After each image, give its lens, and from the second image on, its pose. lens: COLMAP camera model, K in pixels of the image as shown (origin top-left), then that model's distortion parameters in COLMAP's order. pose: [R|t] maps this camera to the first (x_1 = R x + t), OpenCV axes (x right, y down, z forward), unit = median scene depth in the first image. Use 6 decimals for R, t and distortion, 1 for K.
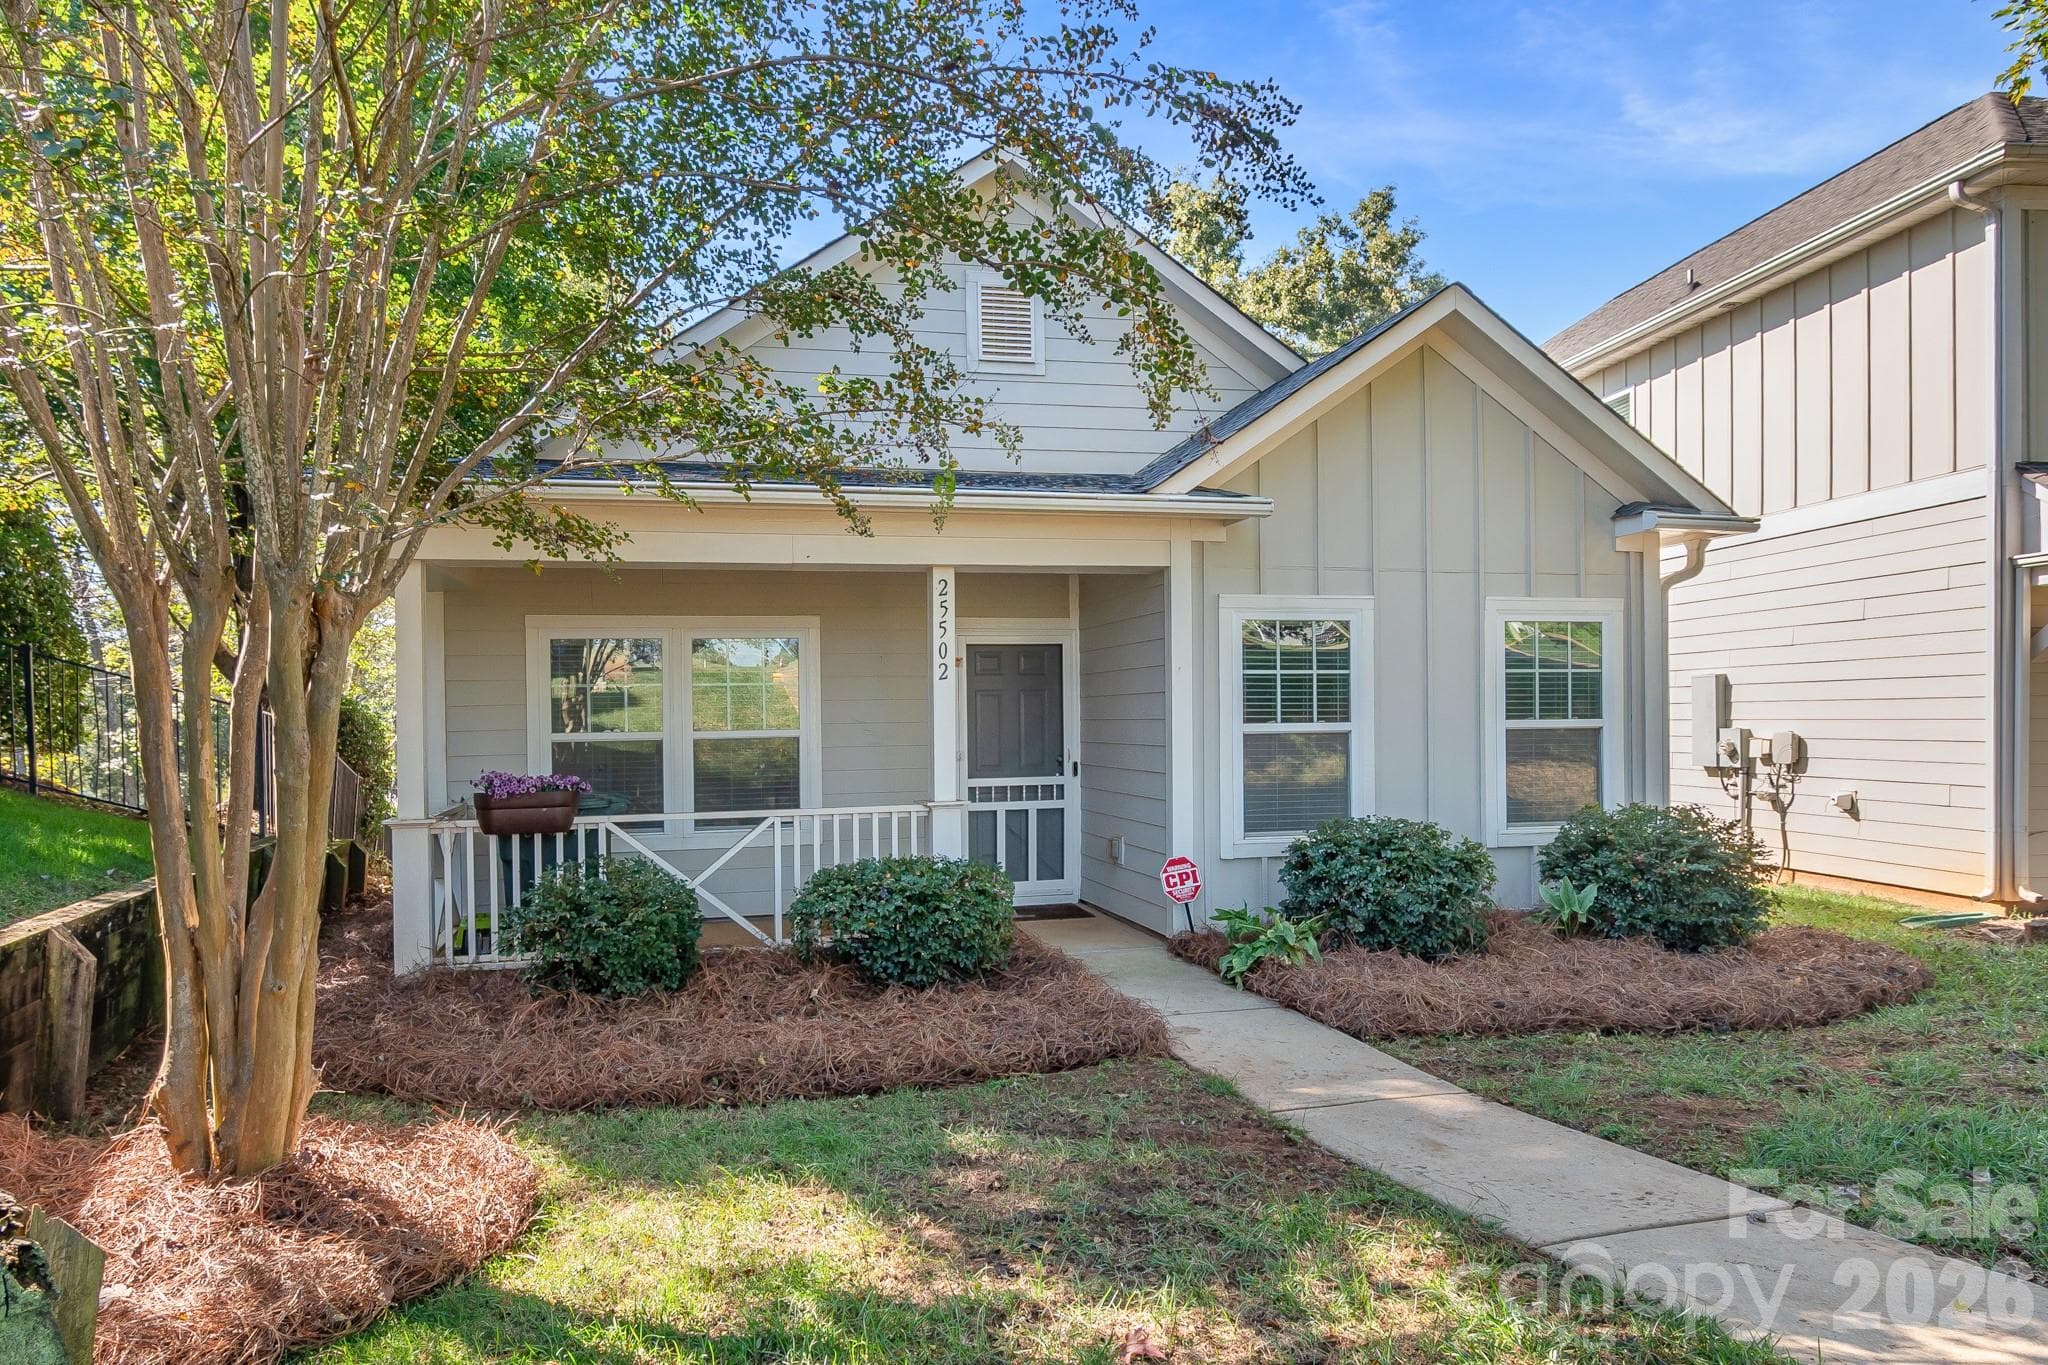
lens RADIAL K [[1172.1, 0, 958.1], [0, 1172.1, 732.7], [0, 0, 1]] dist [-0.012104, -0.001112]
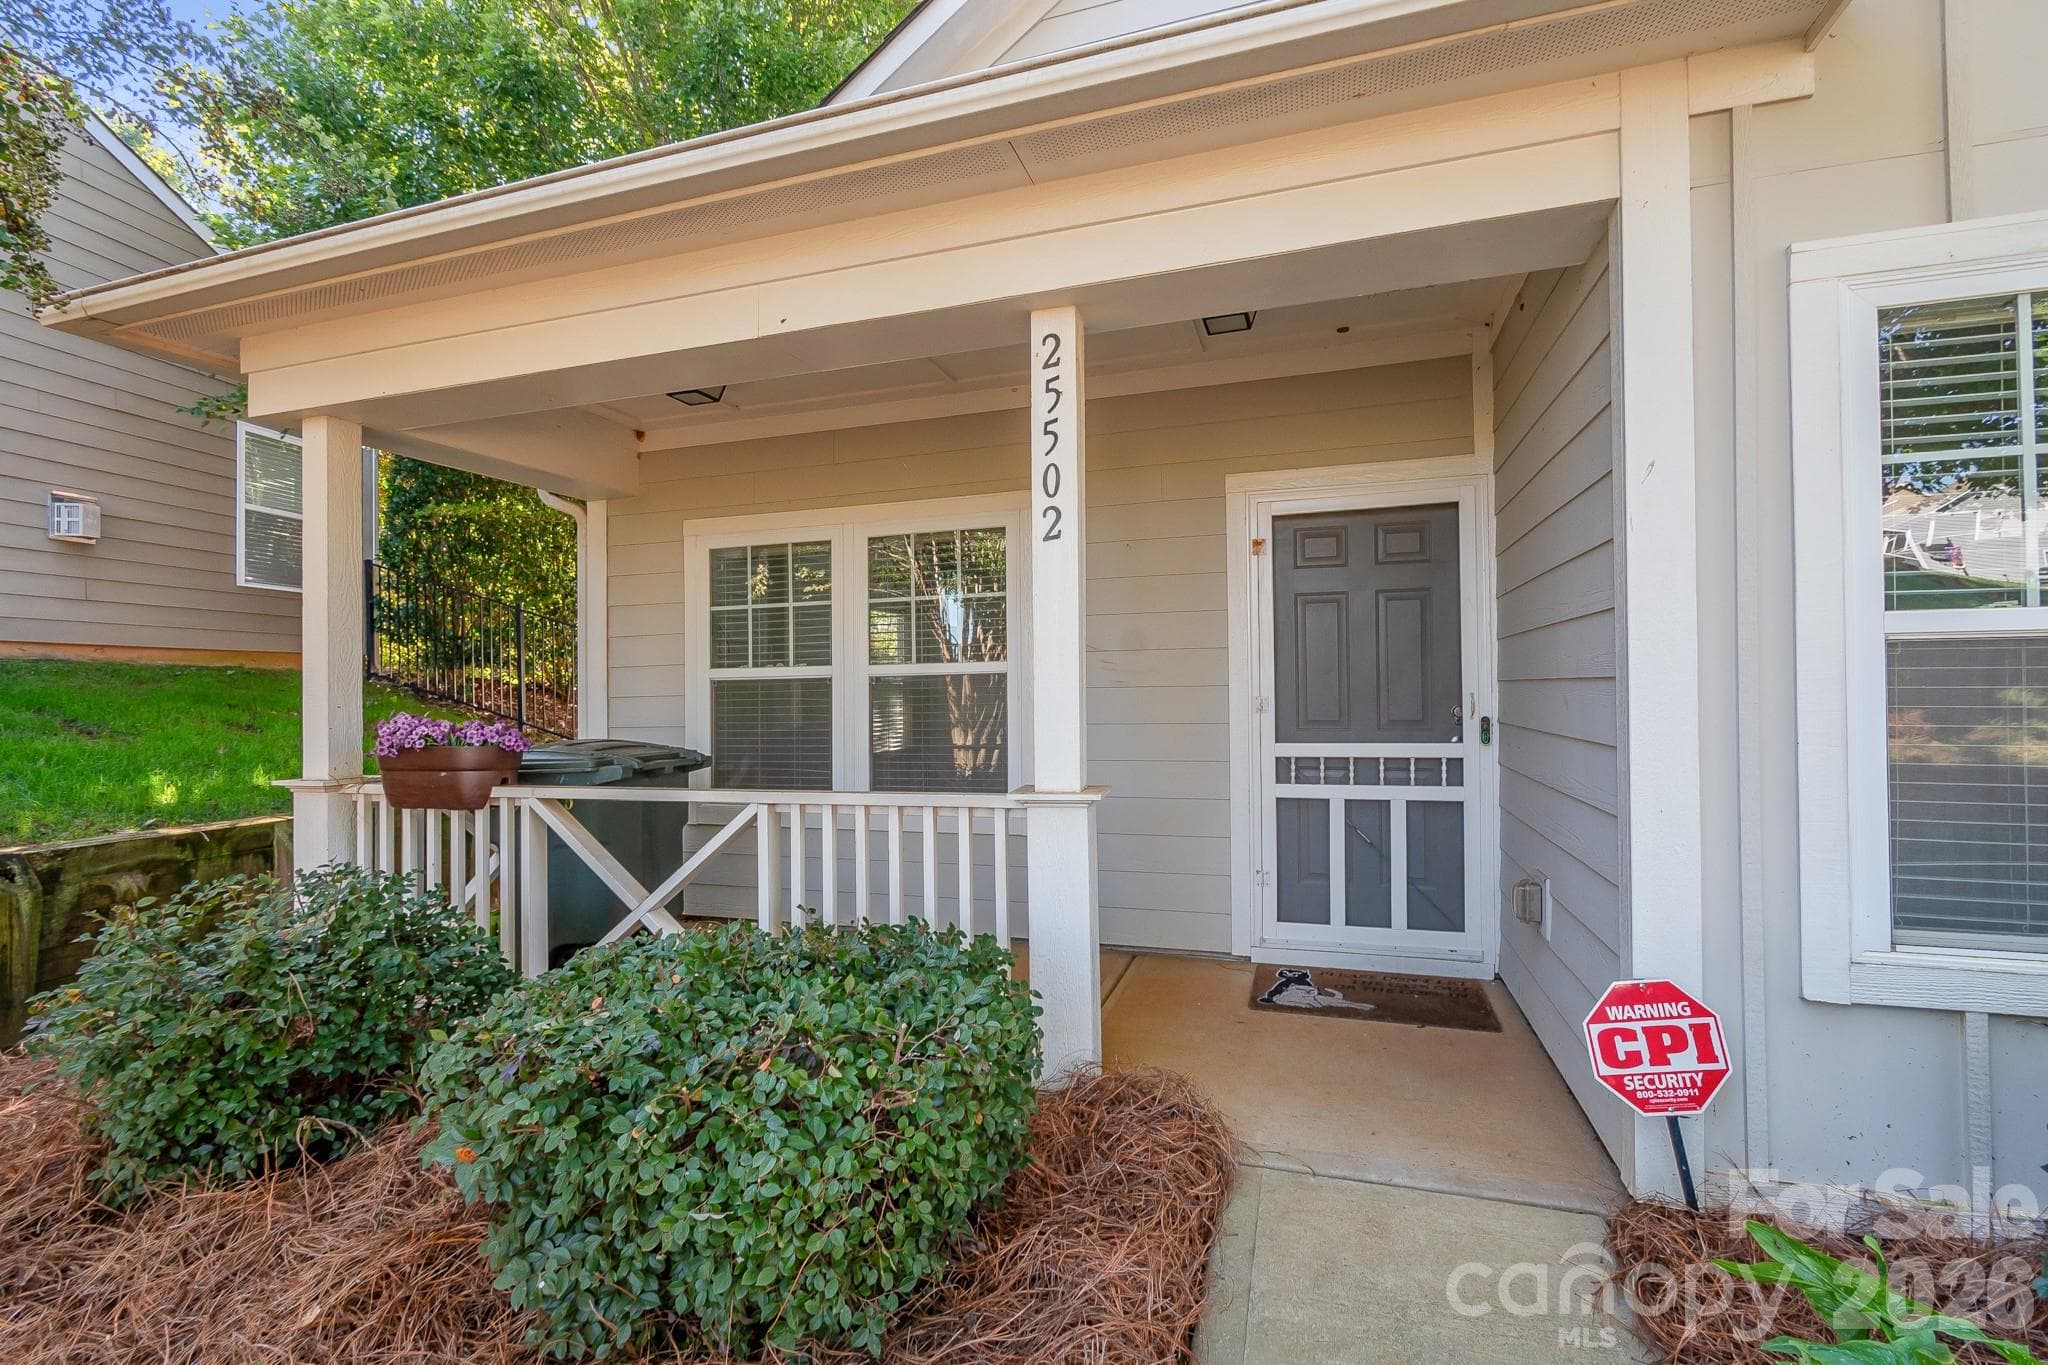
lens RADIAL K [[923.5, 0, 1019.9], [0, 923.5, 681.4], [0, 0, 1]] dist [-0.004099, -0.000039]
pose [[0.857142, -0.002802, -0.515073, 0.159611], [-0.003172, 0.999938, -0.010718, 0.015924], [0.515071, 0.010820, 0.857079, 0.619905]]
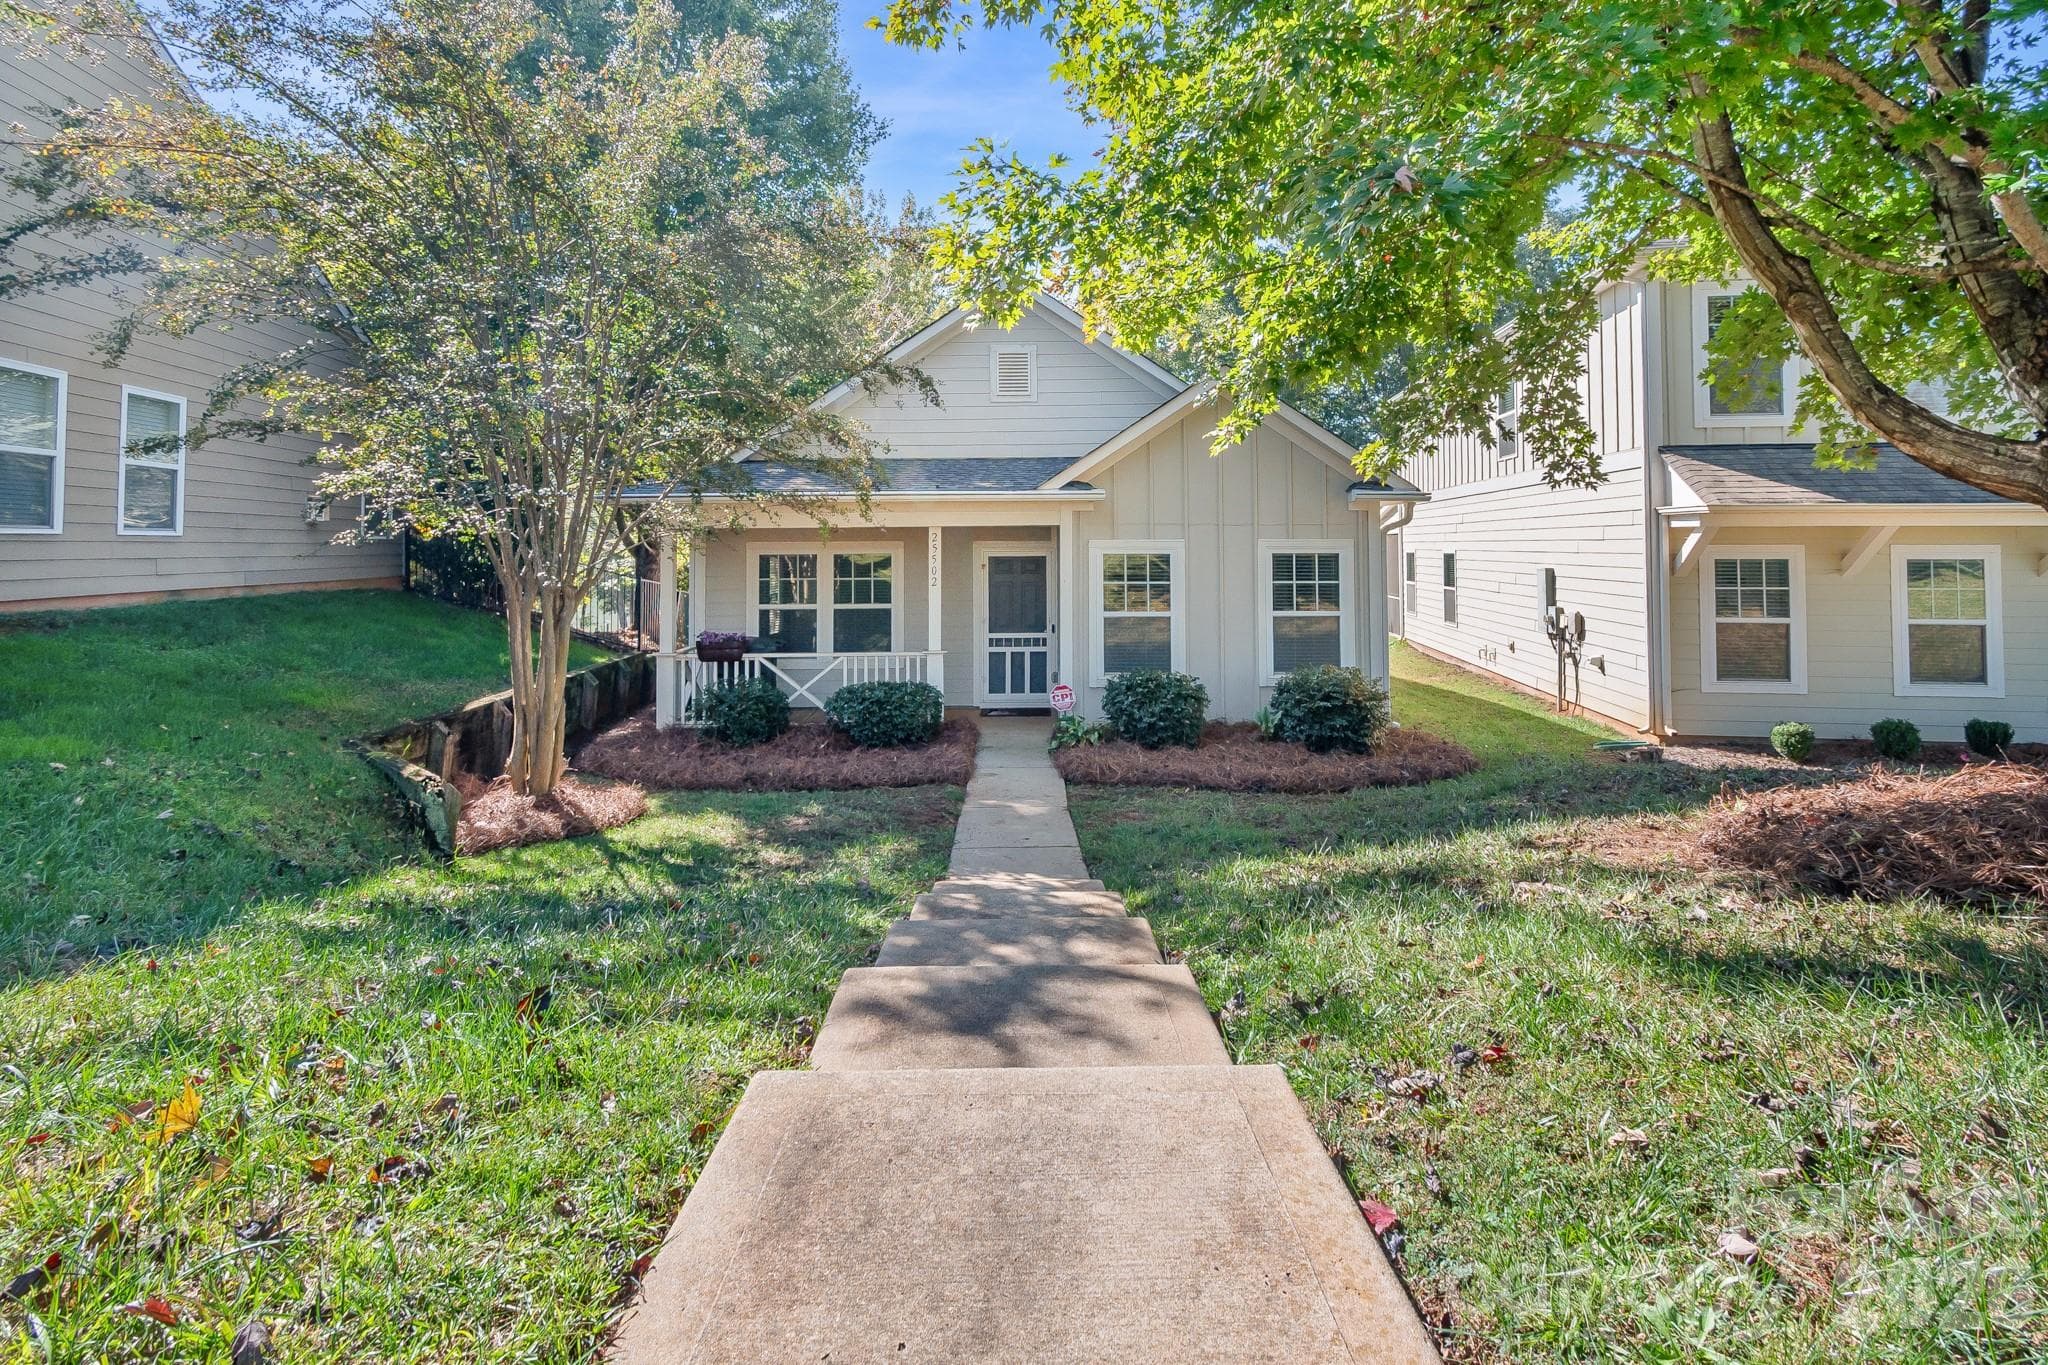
lens RADIAL K [[923.5, 0, 1048.5], [0, 923.5, 602.0], [0, 0, 1]] dist [-0.004099, -0.000039]
pose [[0.980120, 0.022414, -0.197134, 0.421789], [-0.013568, 0.998844, 0.046110, -0.082628], [0.197940, -0.042519, 0.979292, -0.371122]]
